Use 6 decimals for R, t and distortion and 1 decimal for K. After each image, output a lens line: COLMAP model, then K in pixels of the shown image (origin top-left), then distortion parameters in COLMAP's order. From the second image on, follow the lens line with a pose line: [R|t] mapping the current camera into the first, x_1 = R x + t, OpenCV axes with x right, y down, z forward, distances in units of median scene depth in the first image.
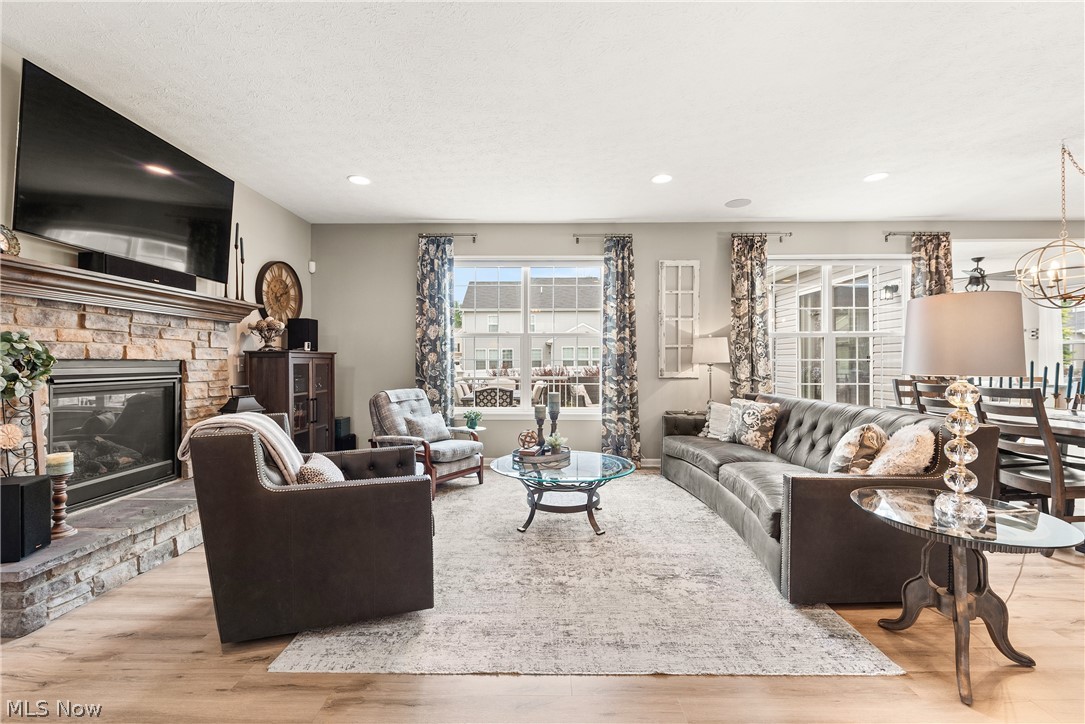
lens RADIAL K [[456.3, 0, 537.5], [0, 456.3, 357.4], [0, 0, 1]] dist [0.000685, 0.000063]
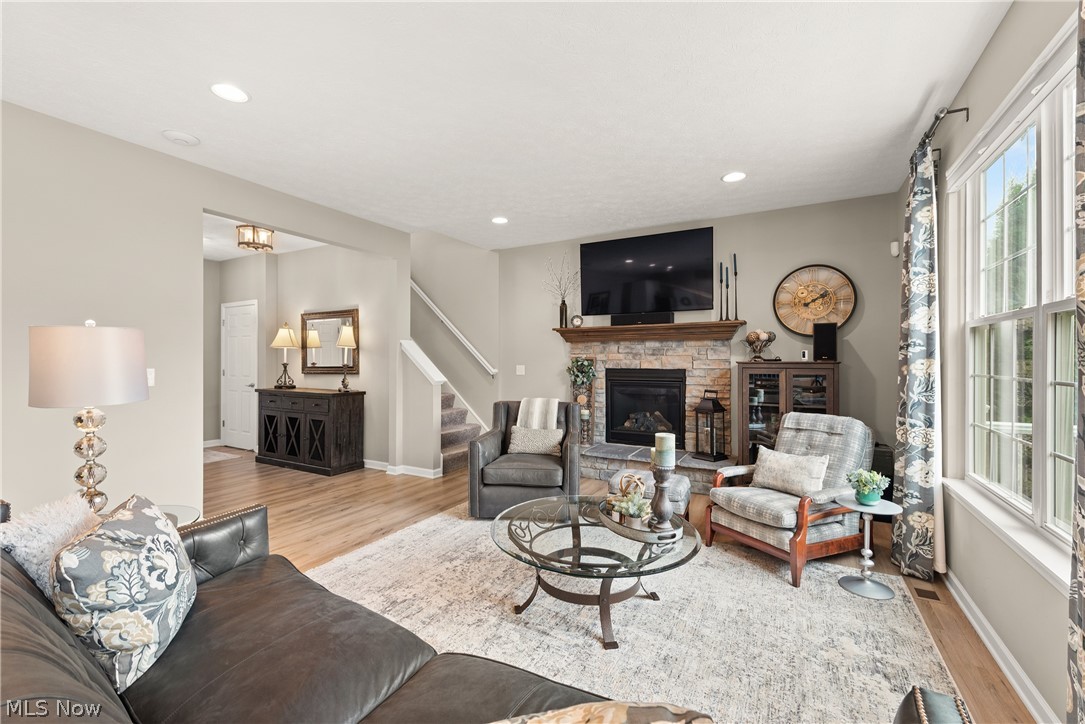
lens RADIAL K [[456.3, 0, 537.5], [0, 456.3, 357.4], [0, 0, 1]] dist [0.000685, 0.000063]
pose [[-0.487731, -0.005073, -0.872979, 0.799671], [0.008441, 0.999909, -0.010527, -0.021806], [0.872953, -0.012503, -0.487644, 1.436448]]
